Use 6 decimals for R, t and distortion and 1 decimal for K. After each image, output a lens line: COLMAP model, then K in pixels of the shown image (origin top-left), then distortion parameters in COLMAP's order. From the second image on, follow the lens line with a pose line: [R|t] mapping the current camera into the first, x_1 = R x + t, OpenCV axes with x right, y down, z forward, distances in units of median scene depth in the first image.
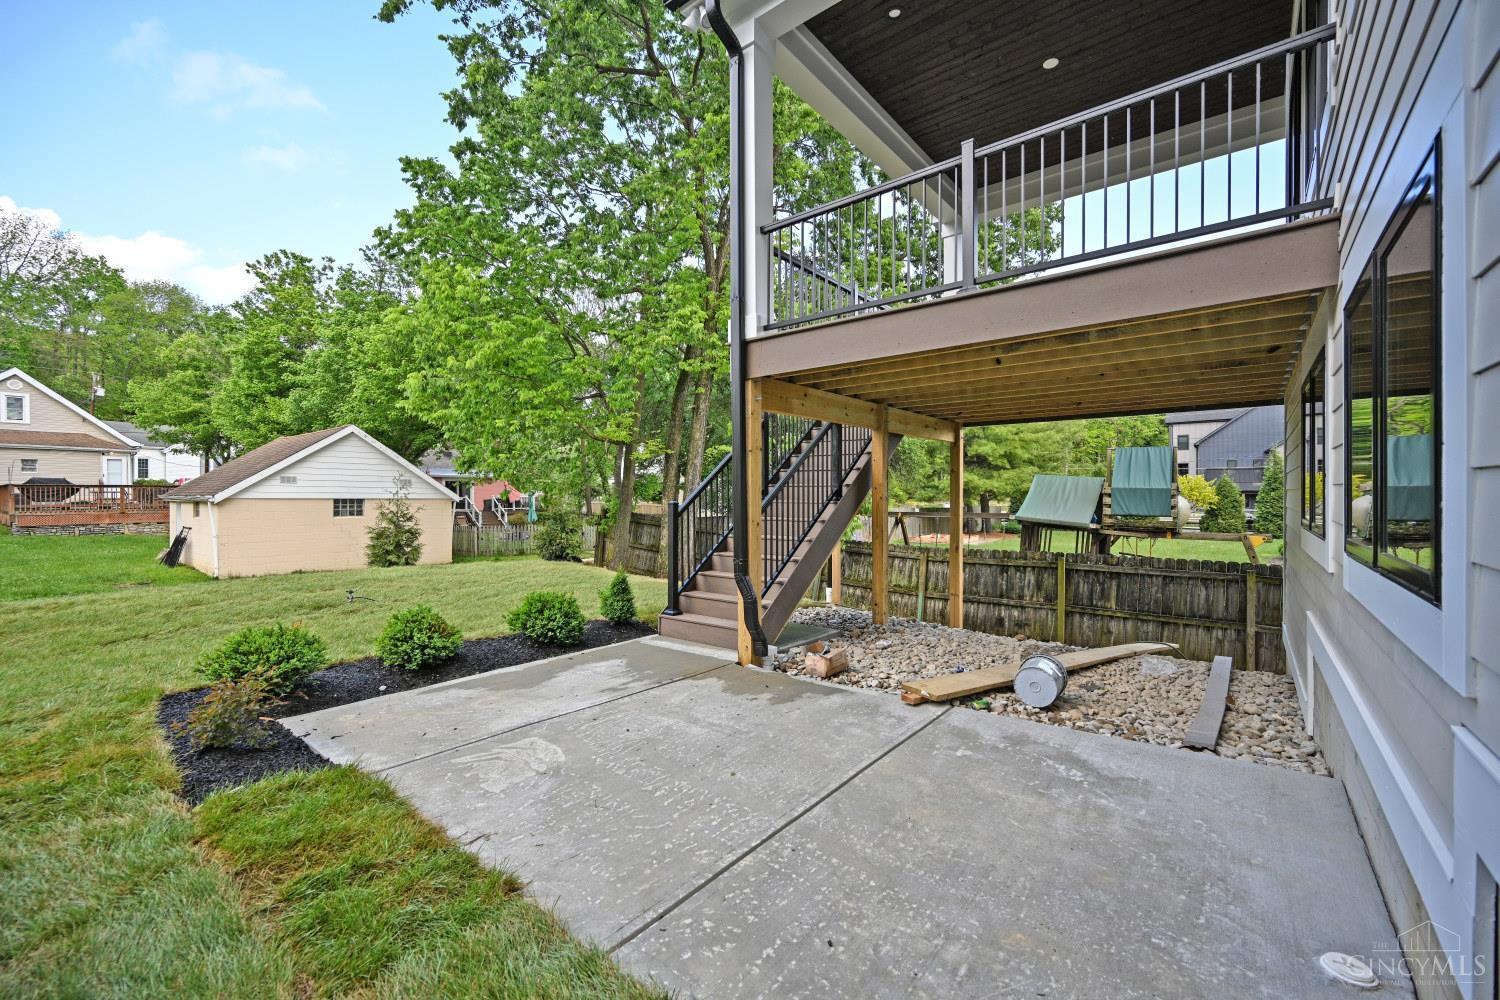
lens RADIAL K [[621.3, 0, 757.7], [0, 621.3, 500.4], [0, 0, 1]] dist [0.010208, -0.000176]
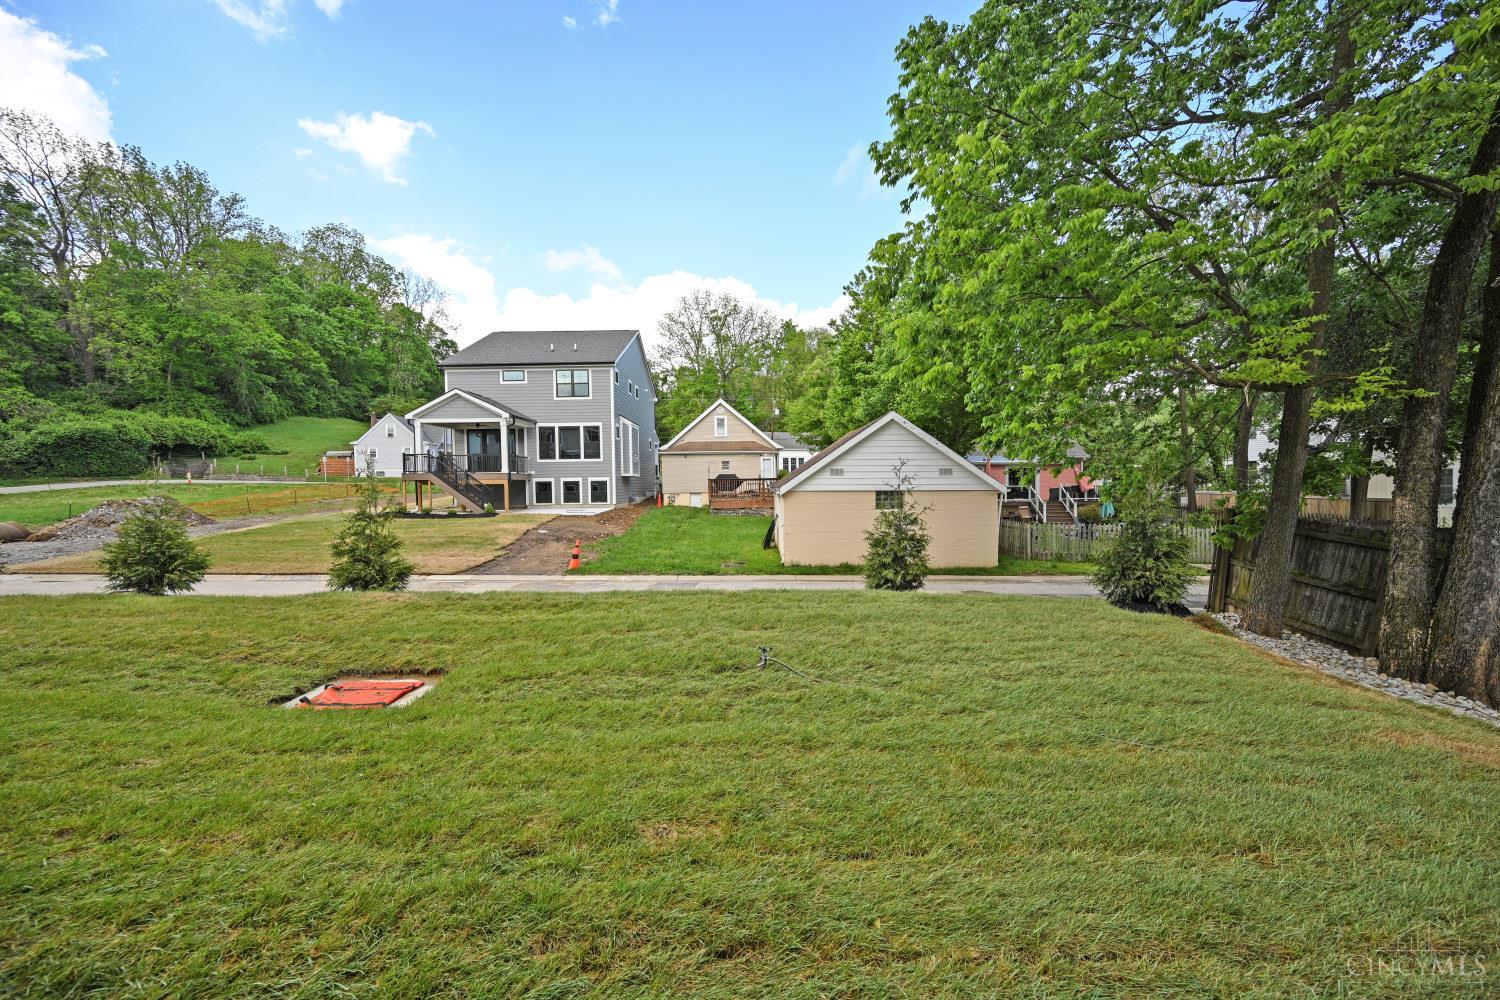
lens RADIAL K [[591.1, 0, 744.3], [0, 591.1, 501.3], [0, 0, 1]] dist [0.000731, 0.000690]
pose [[0.615020, 0.017717, -0.788313, -0.067632], [0.002424, 0.999700, 0.024359, -0.007067], [0.788508, -0.016892, 0.614792, 0.220960]]
